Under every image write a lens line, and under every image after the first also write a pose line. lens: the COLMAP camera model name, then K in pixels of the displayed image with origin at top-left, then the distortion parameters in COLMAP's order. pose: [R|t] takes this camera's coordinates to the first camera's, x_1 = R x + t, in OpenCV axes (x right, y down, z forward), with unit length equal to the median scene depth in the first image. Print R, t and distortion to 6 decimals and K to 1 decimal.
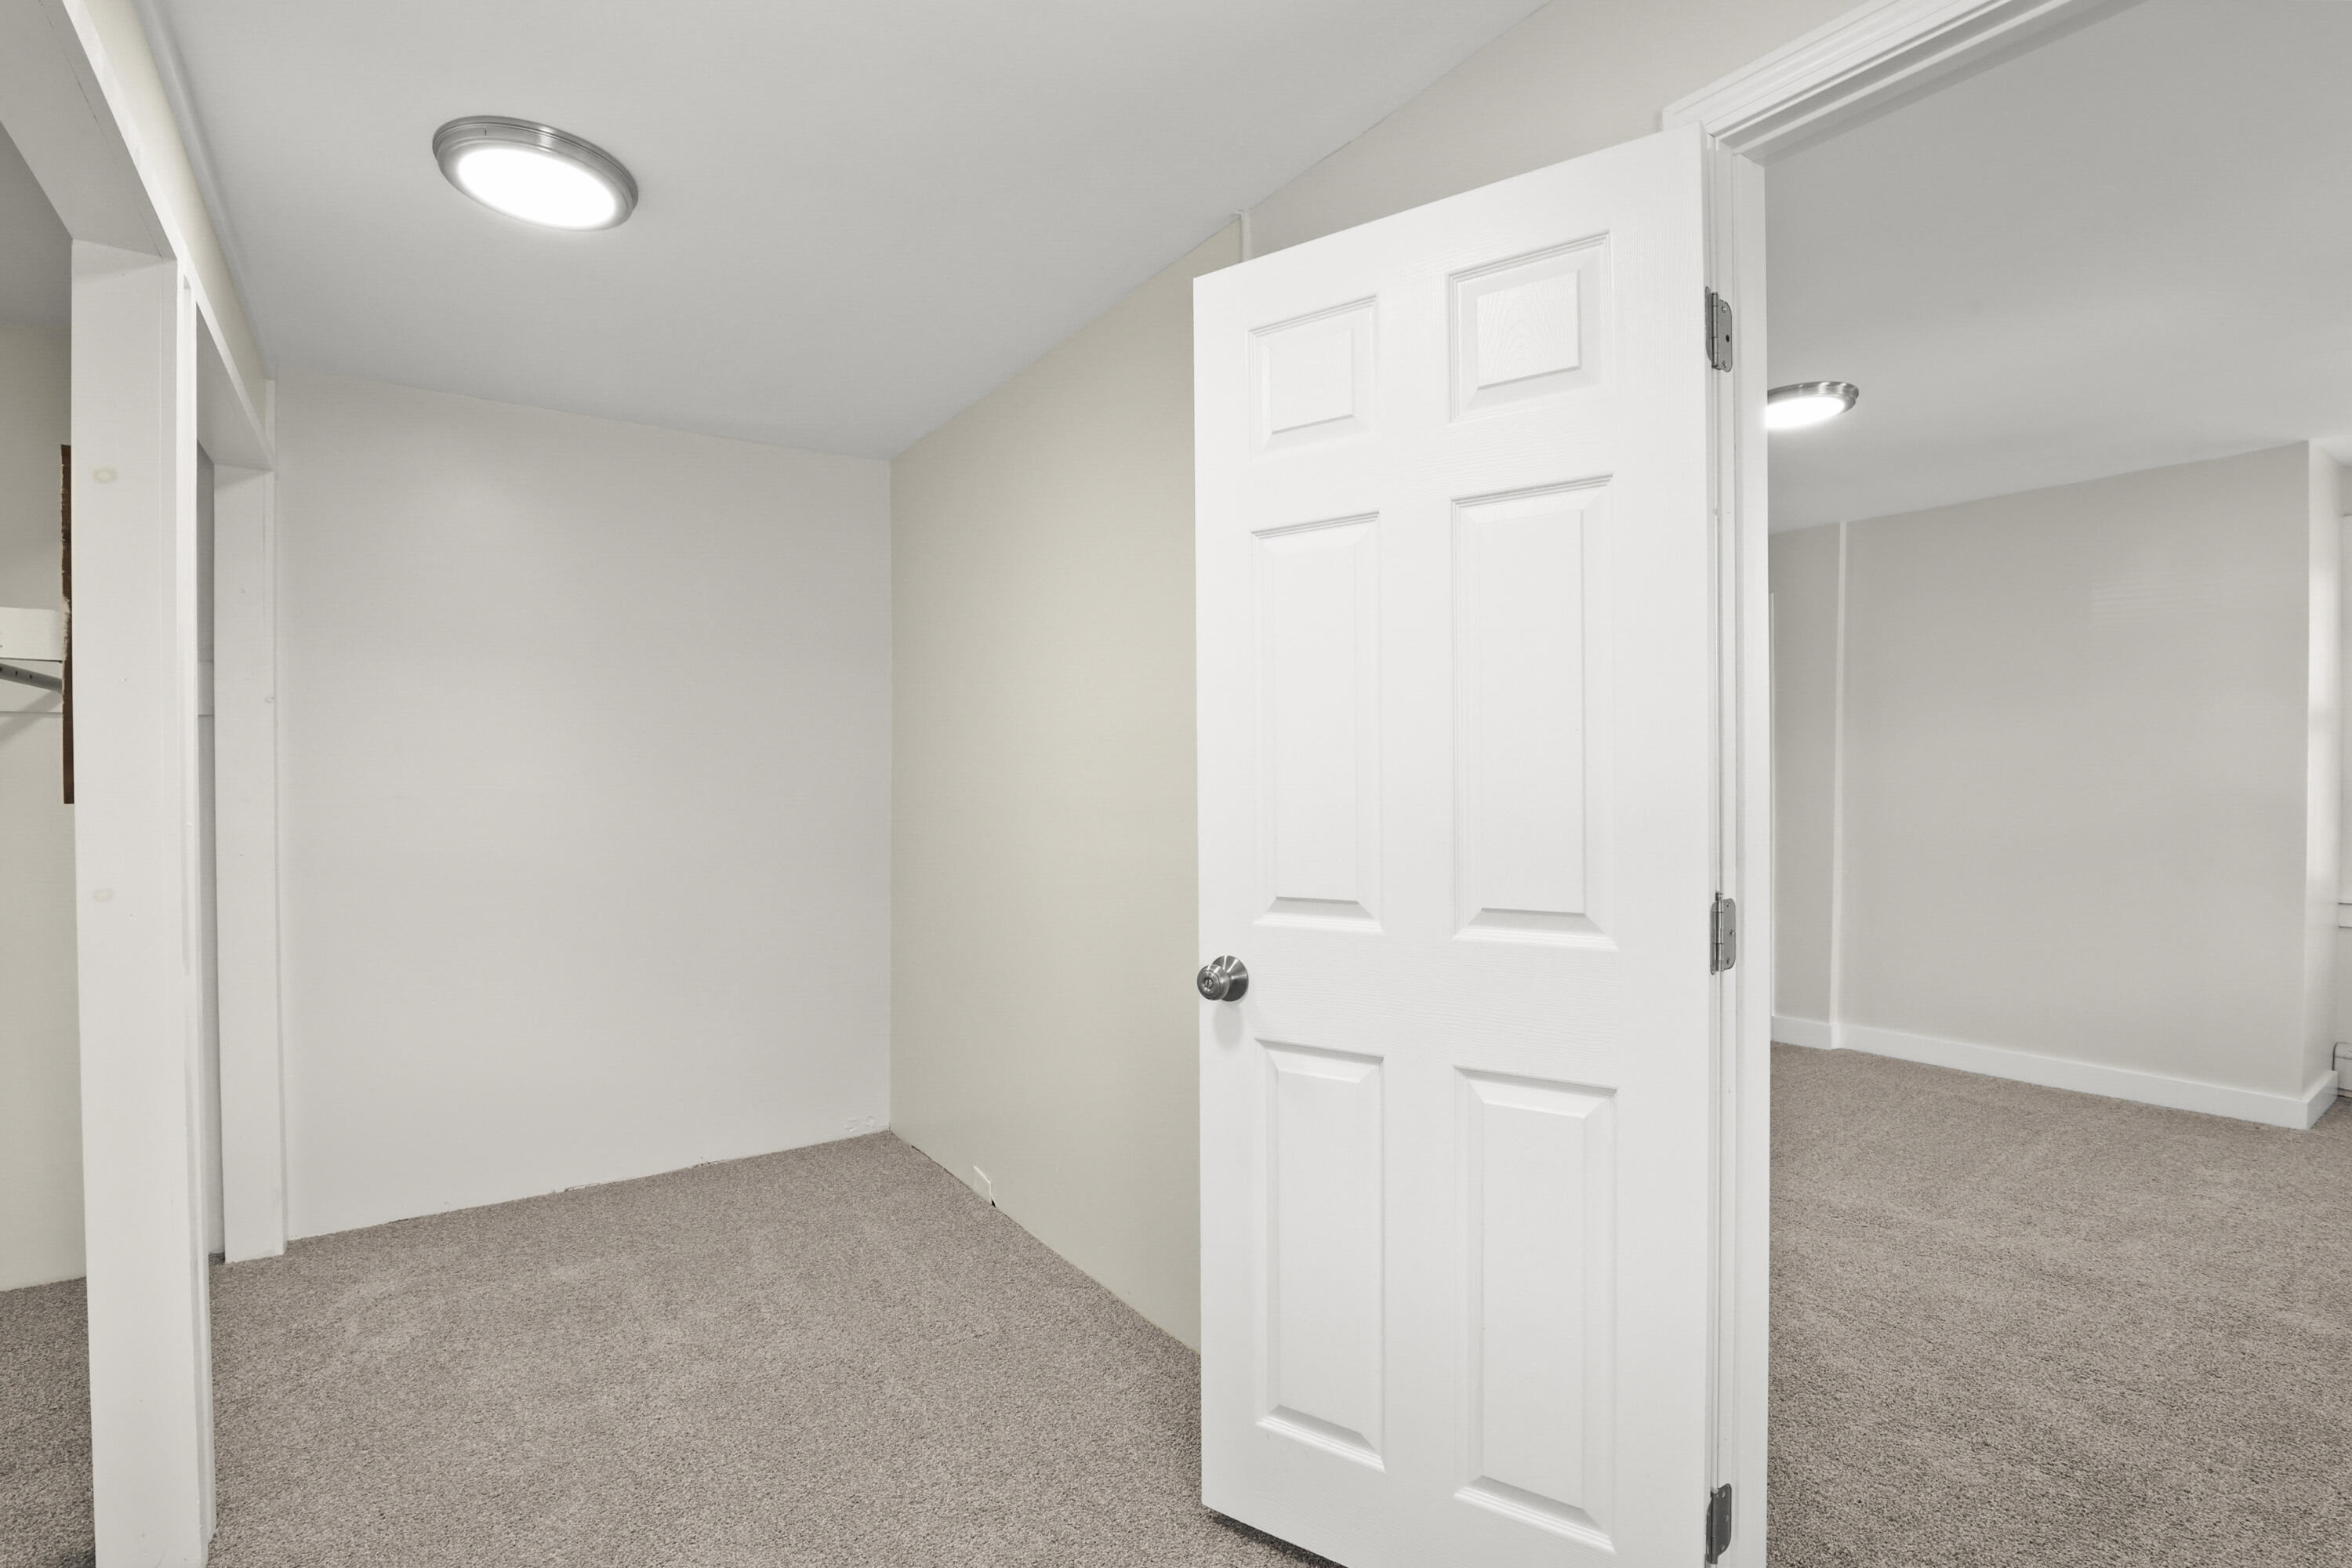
lens RADIAL K [[1116.5, 0, 1172.7], [0, 1116.5, 779.3], [0, 0, 1]] dist [-0.031742, 0.005158]
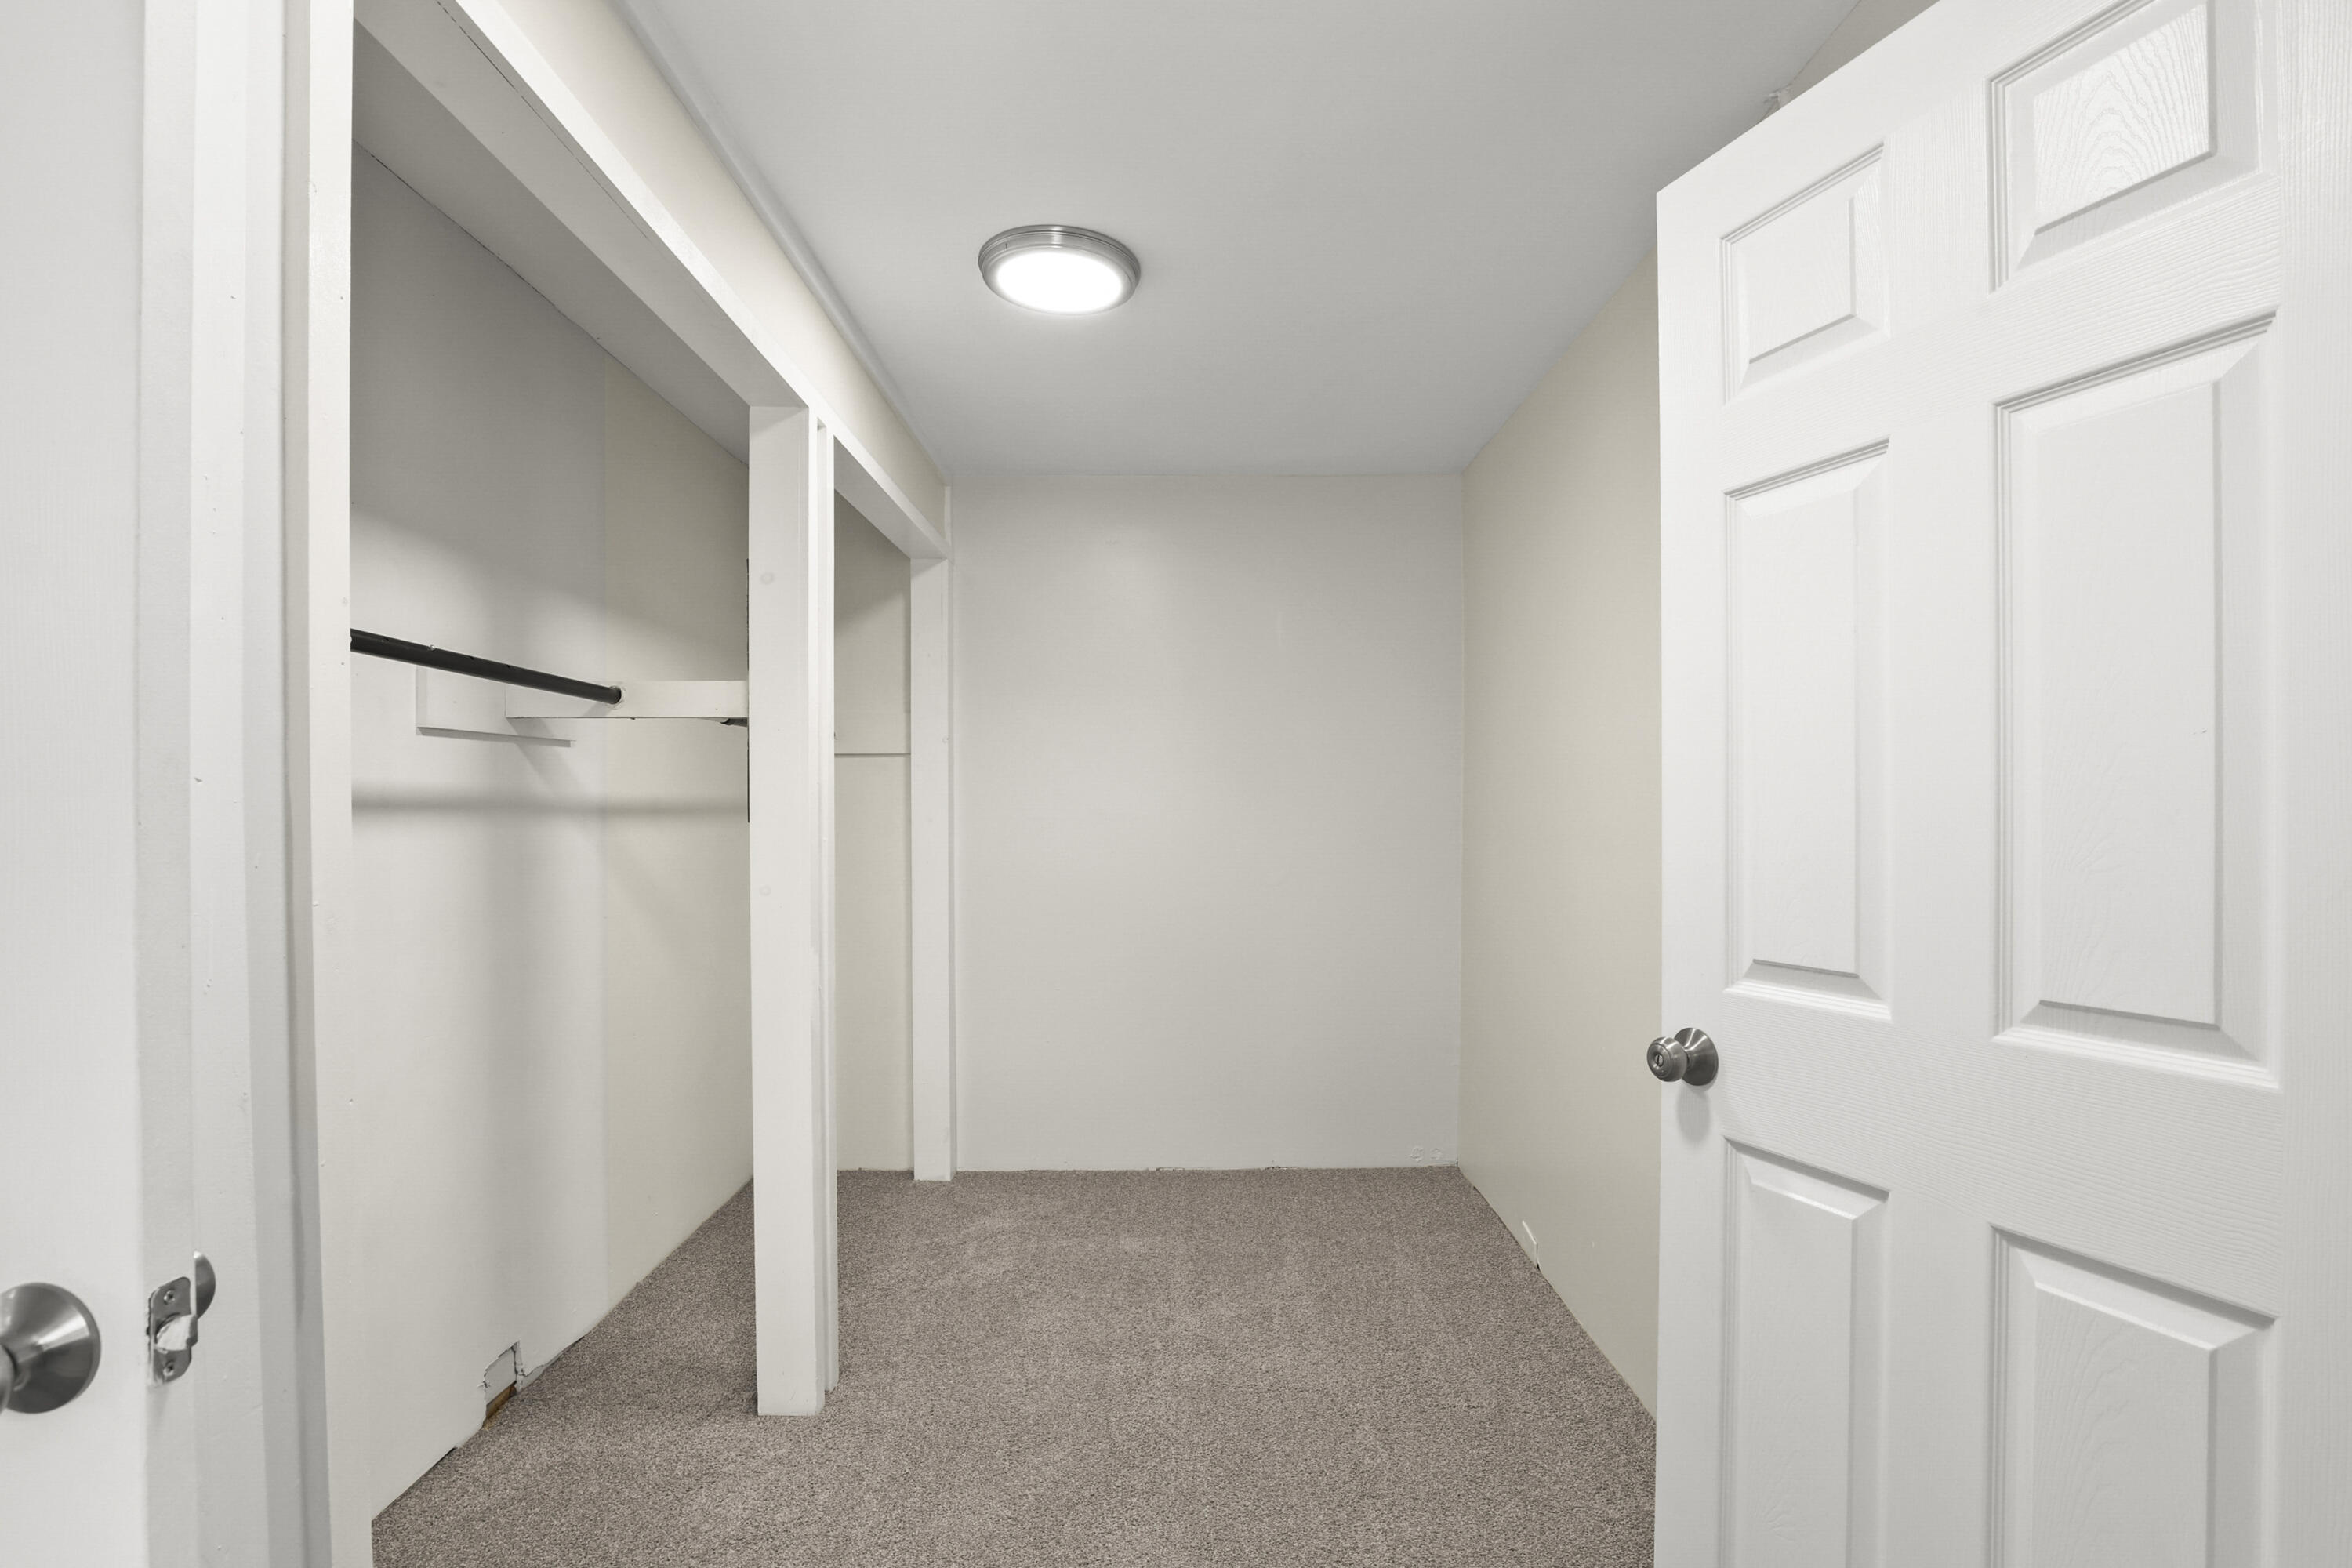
lens RADIAL K [[1117.2, 0, 1175.4], [0, 1117.2, 805.4], [0, 0, 1]] dist [-0.033196, 0.004598]
pose [[0.827457, 0.002704, -0.561522, 0.140021], [-0.001043, 0.999994, 0.003278, -0.002550], [0.561528, -0.002127, 0.827455, 0.101013]]
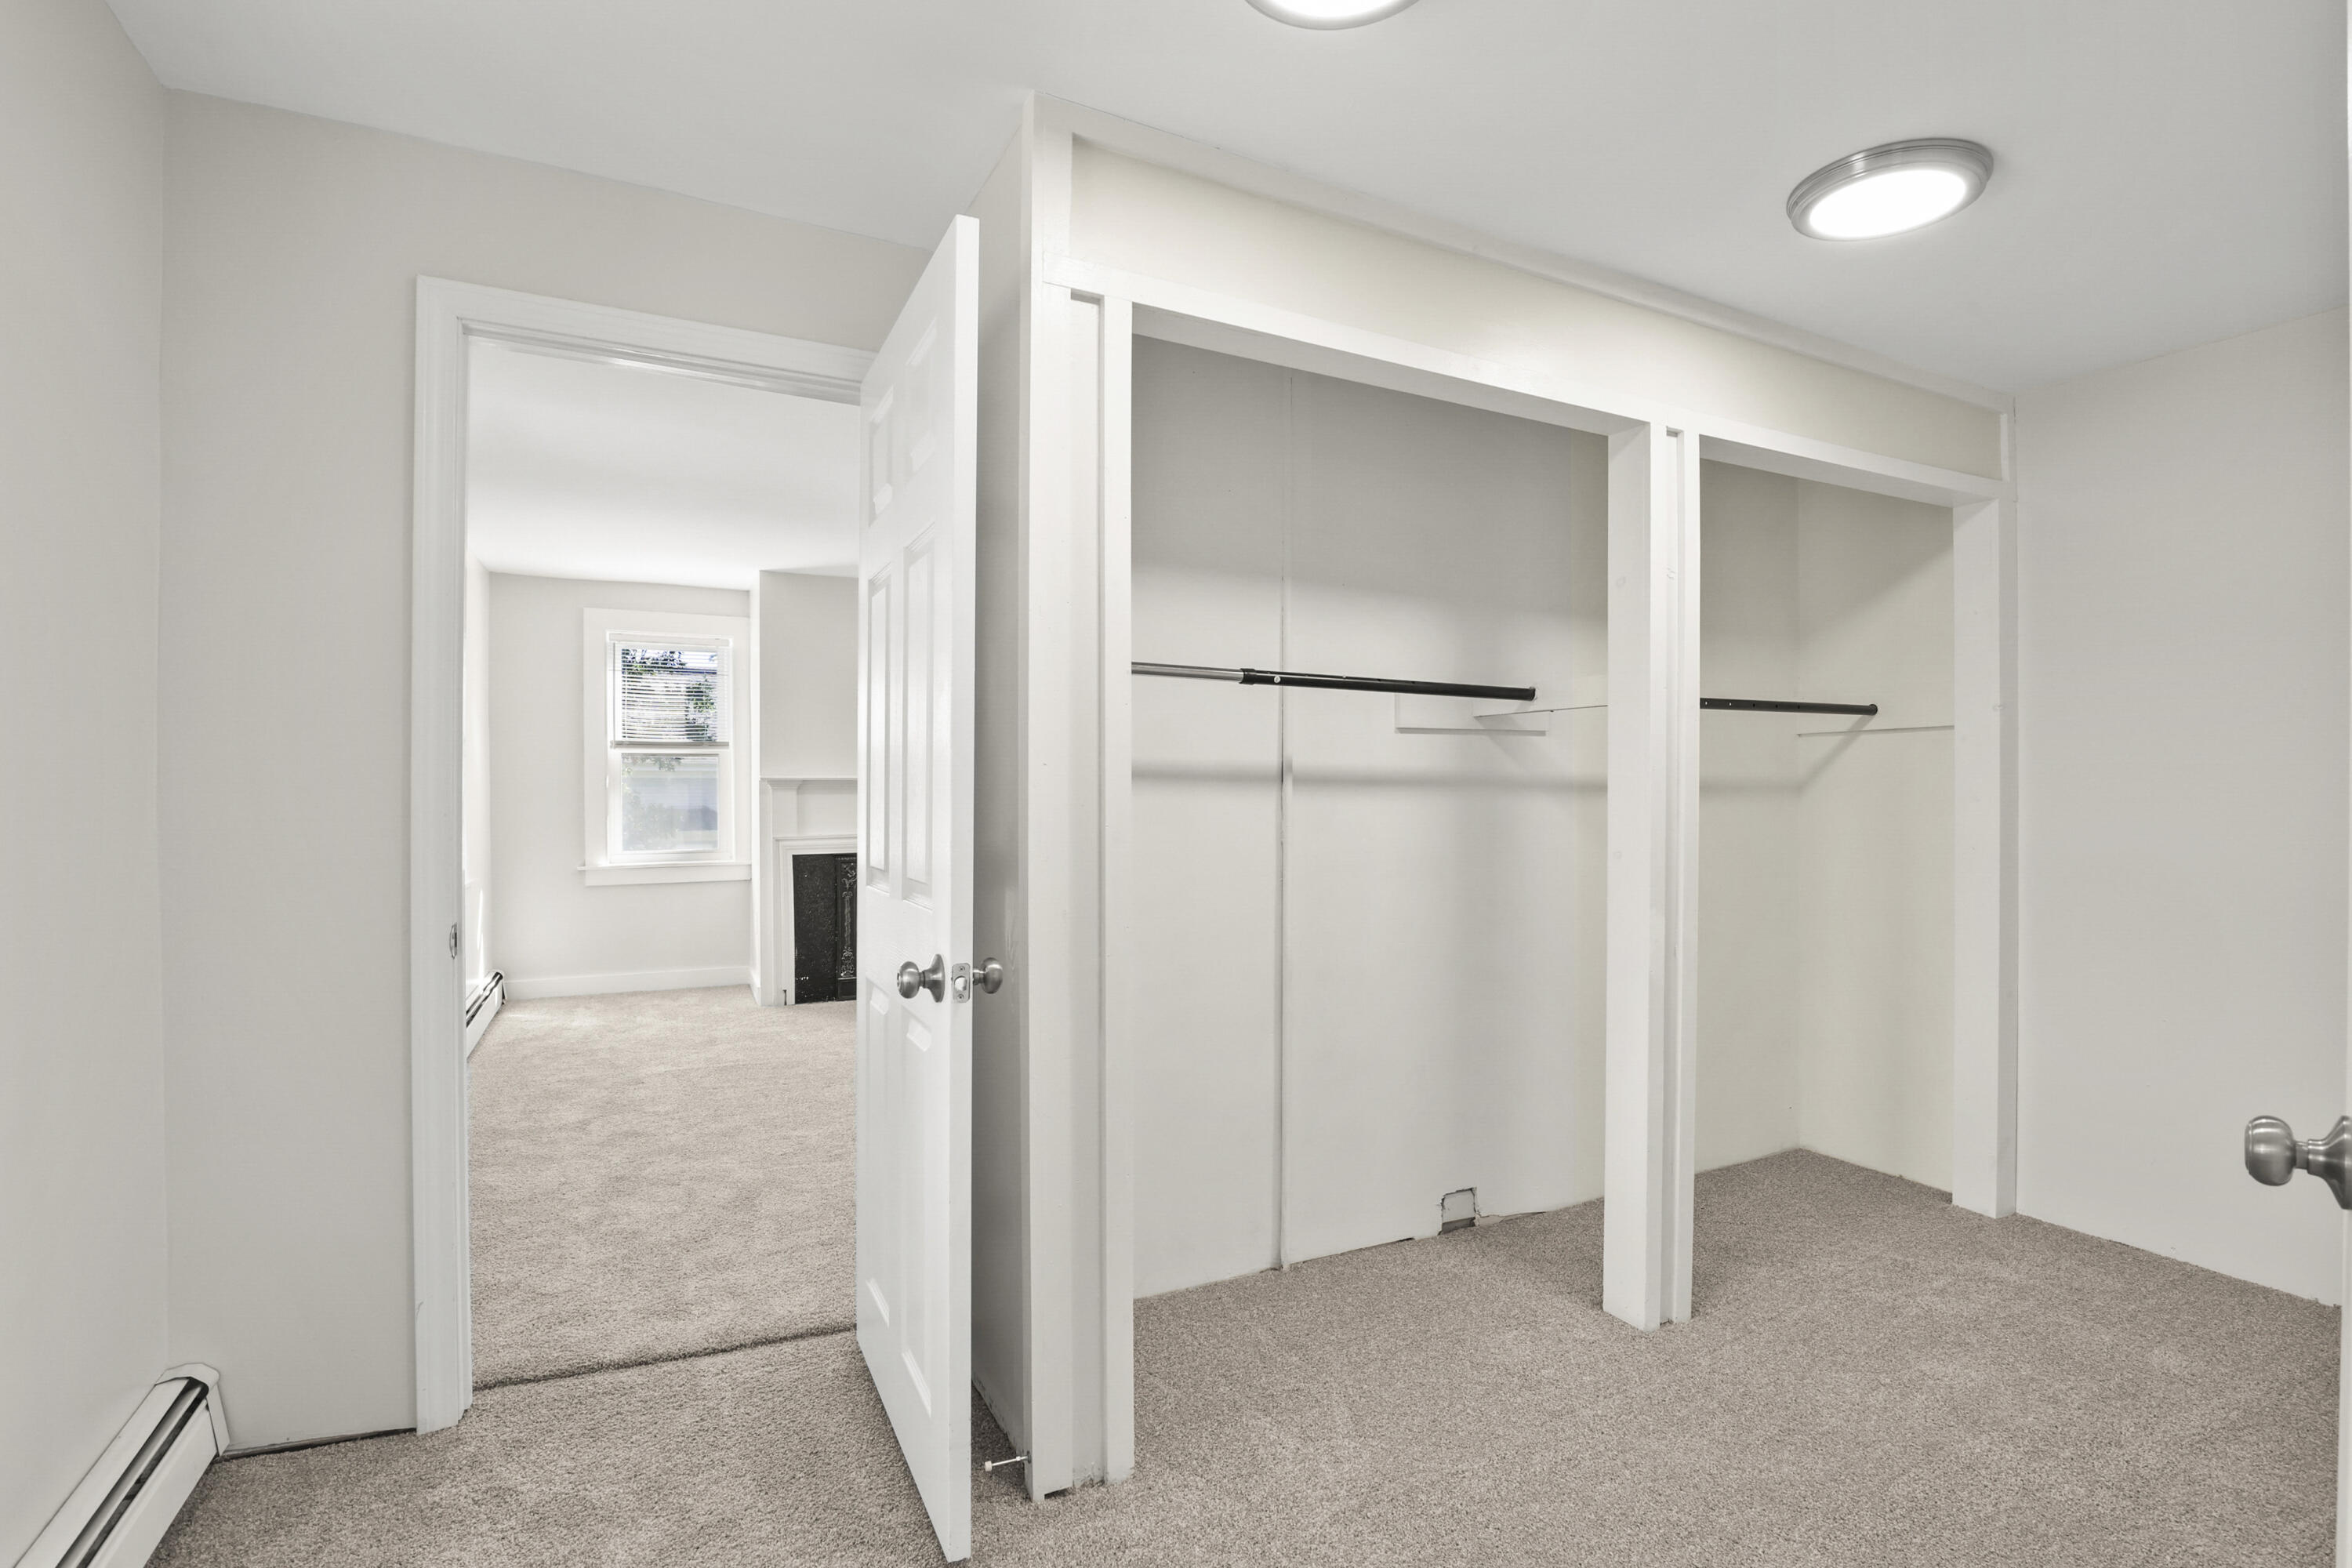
lens RADIAL K [[1116.5, 0, 1172.7], [0, 1116.5, 779.3], [0, 0, 1]] dist [-0.031742, 0.005158]
pose [[-0.140242, -0.006455, -0.990096, 0.450131], [0.000178, 0.999979, -0.006544, 0.006178], [0.990117, -0.001094, -0.140238, 0.404923]]
